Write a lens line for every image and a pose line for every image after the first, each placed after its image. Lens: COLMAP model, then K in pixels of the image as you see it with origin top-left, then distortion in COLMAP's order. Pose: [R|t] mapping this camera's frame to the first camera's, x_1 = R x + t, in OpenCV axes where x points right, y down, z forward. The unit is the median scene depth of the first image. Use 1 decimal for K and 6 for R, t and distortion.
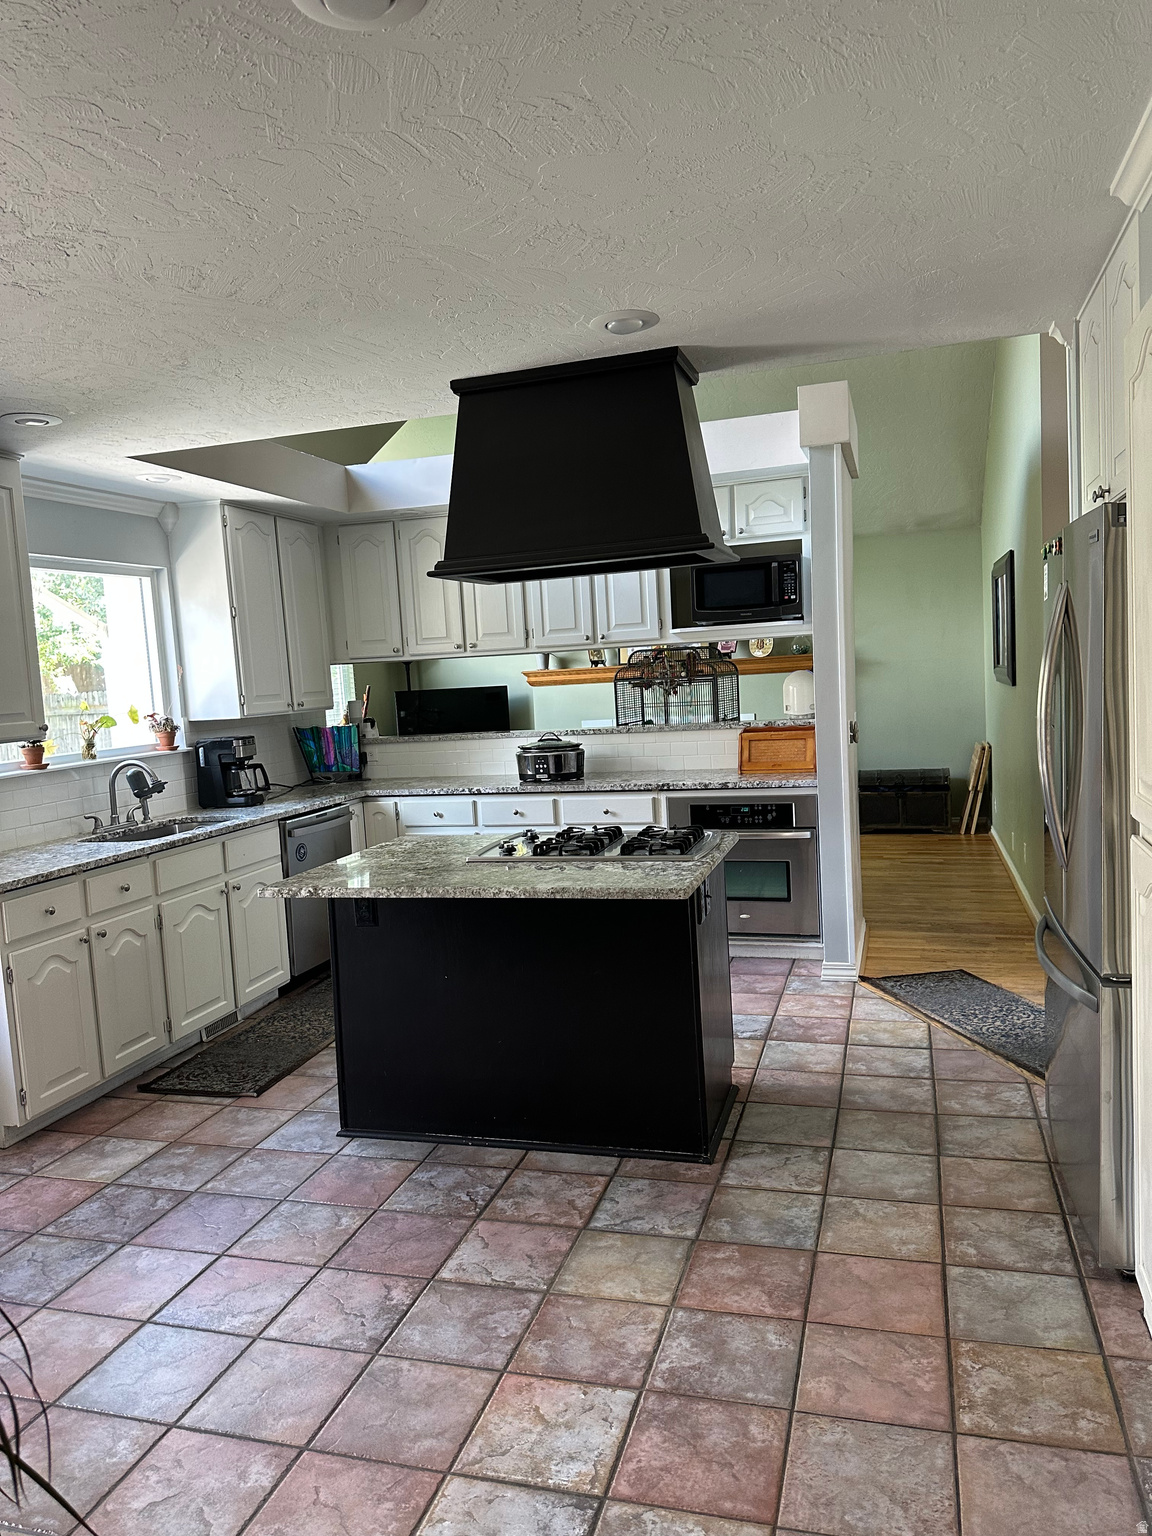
lens RADIAL K [[1078.7, 0, 577.8], [0, 1078.7, 774.8], [0, 0, 1]] dist [0.088394, -0.145954]
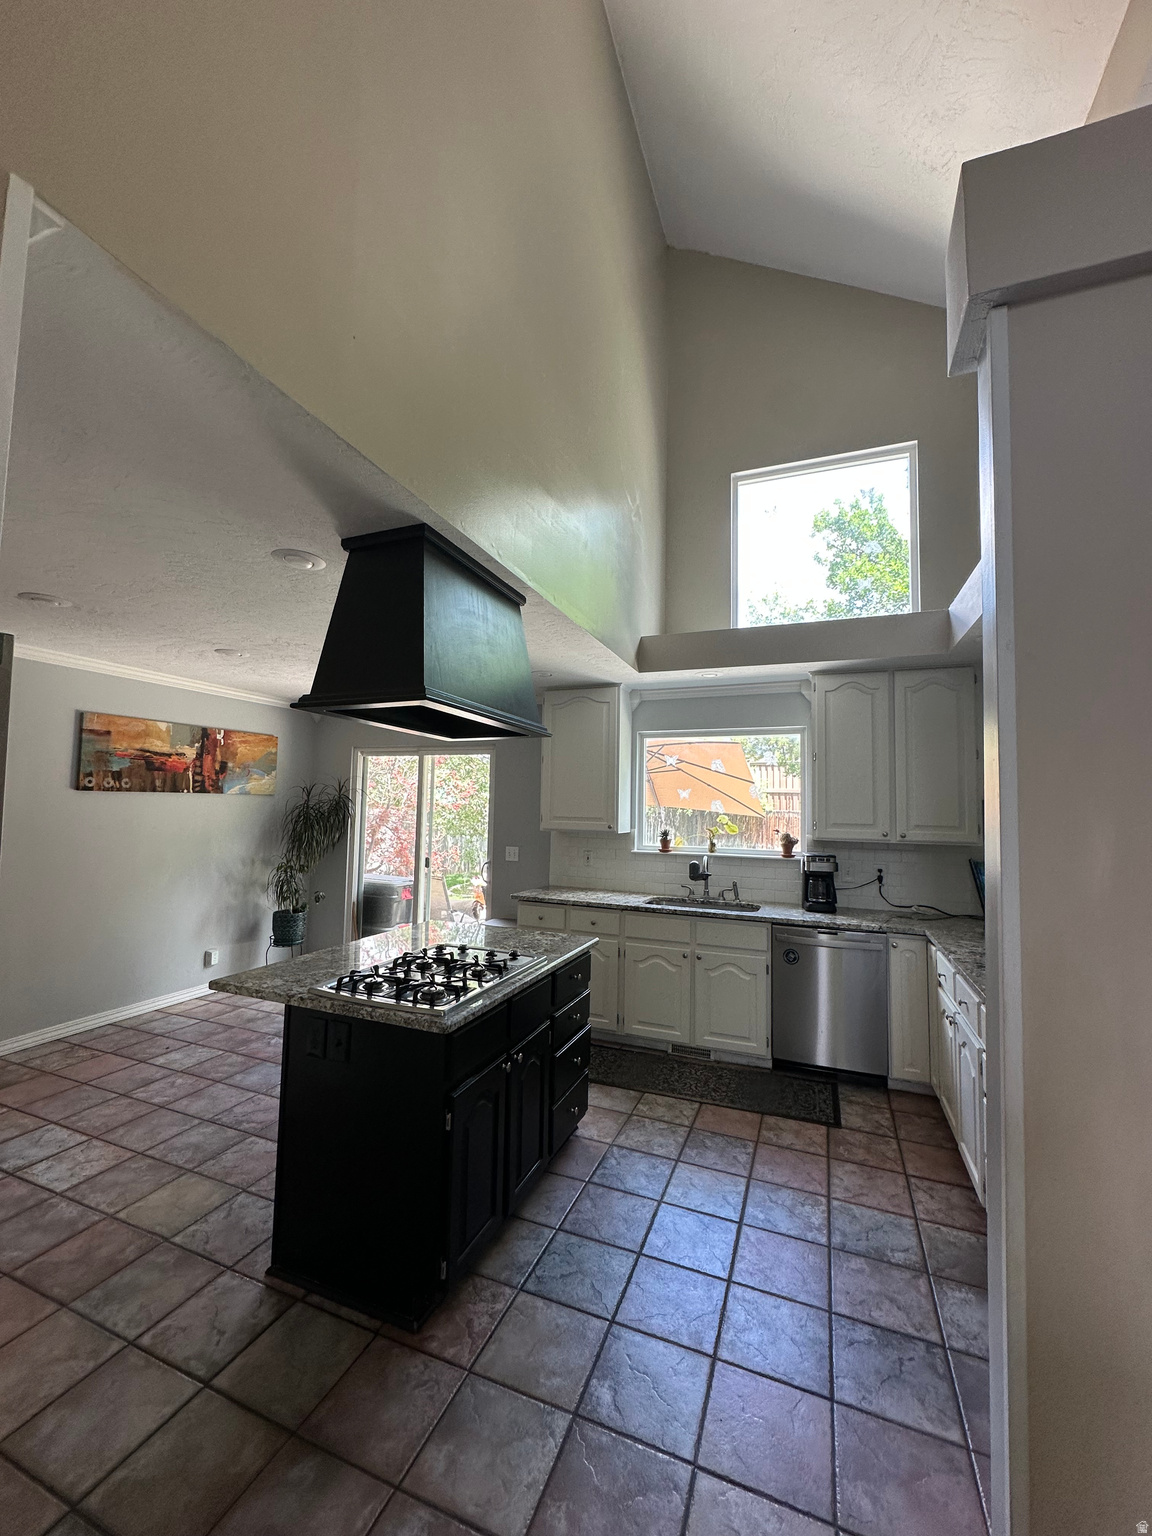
lens RADIAL K [[613.1, 0, 573.9], [0, 613.1, 766.1], [0, 0, 1]] dist [-0.000846, 0.000062]
pose [[-0.094021, -0.010794, -0.995512, 0.662975], [-0.112096, 0.993697, -0.000188, -0.165195], [0.989239, 0.111575, -0.094639, 1.228418]]
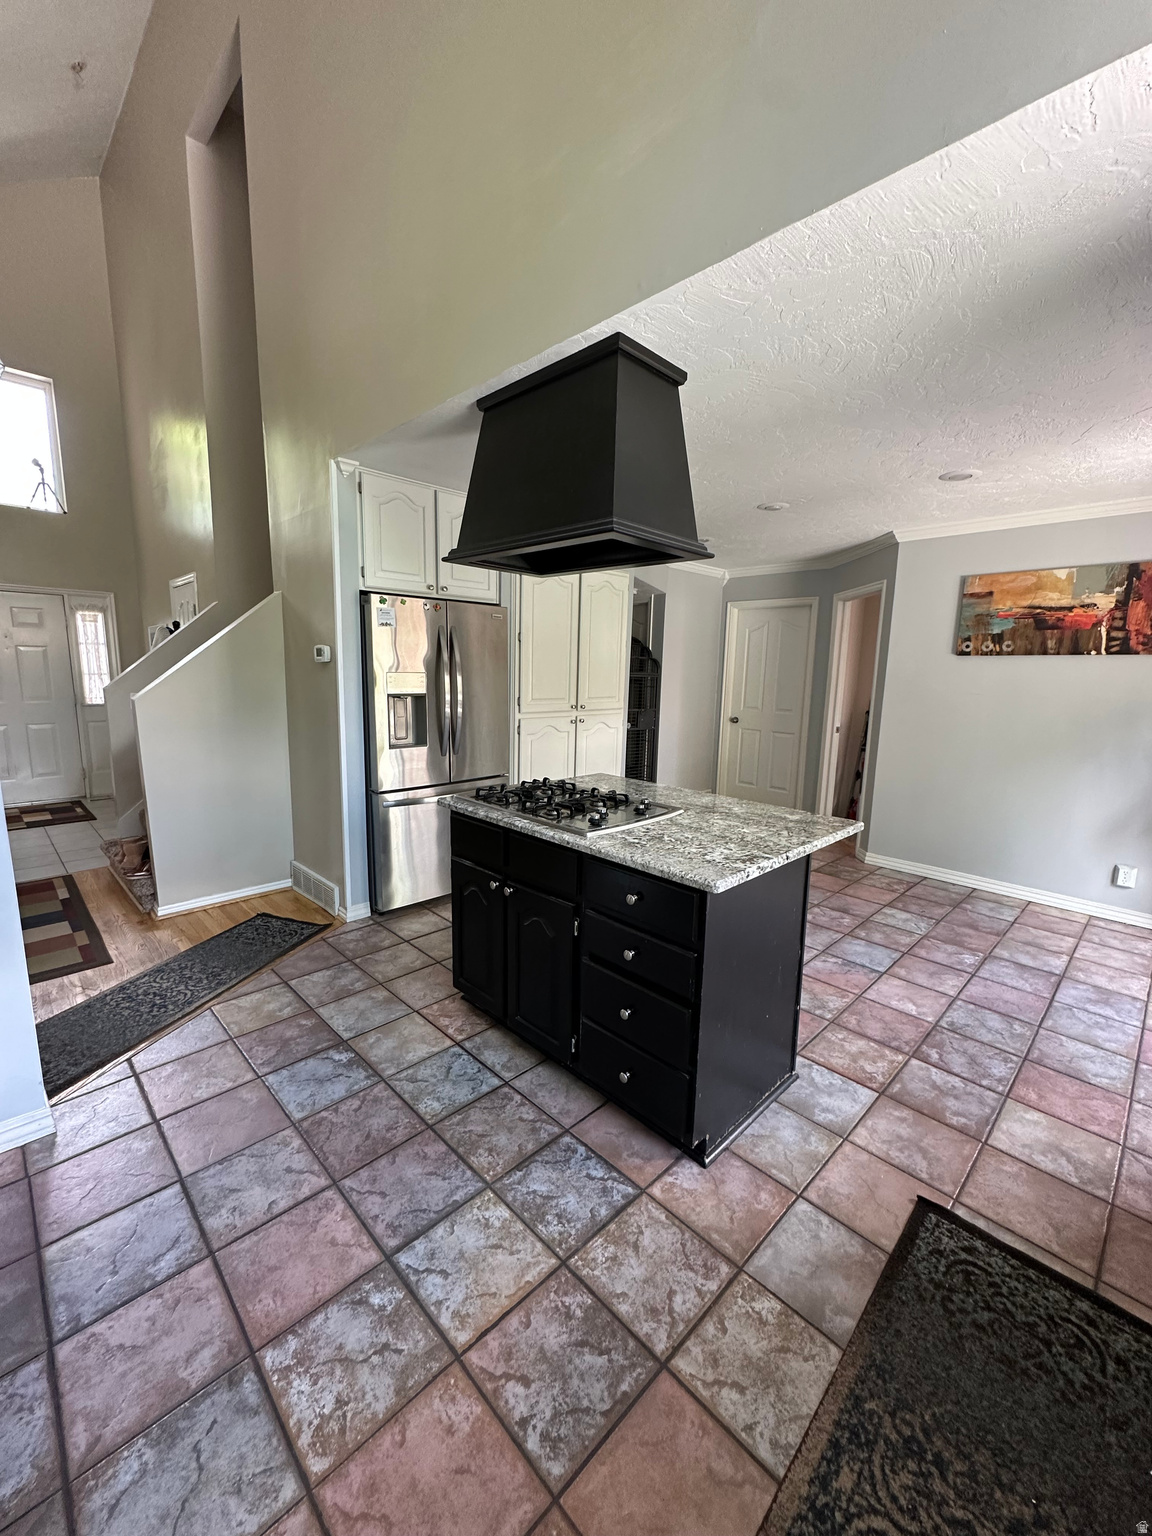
lens RADIAL K [[613.1, 0, 573.9], [0, 613.1, 766.1], [0, 0, 1]] dist [-0.000846, 0.000062]
pose [[-0.873709, -0.039991, 0.484803, -0.323016], [0.075221, 0.973521, 0.215867, -0.120485], [-0.480599, 0.225072, -0.847566, 1.623653]]
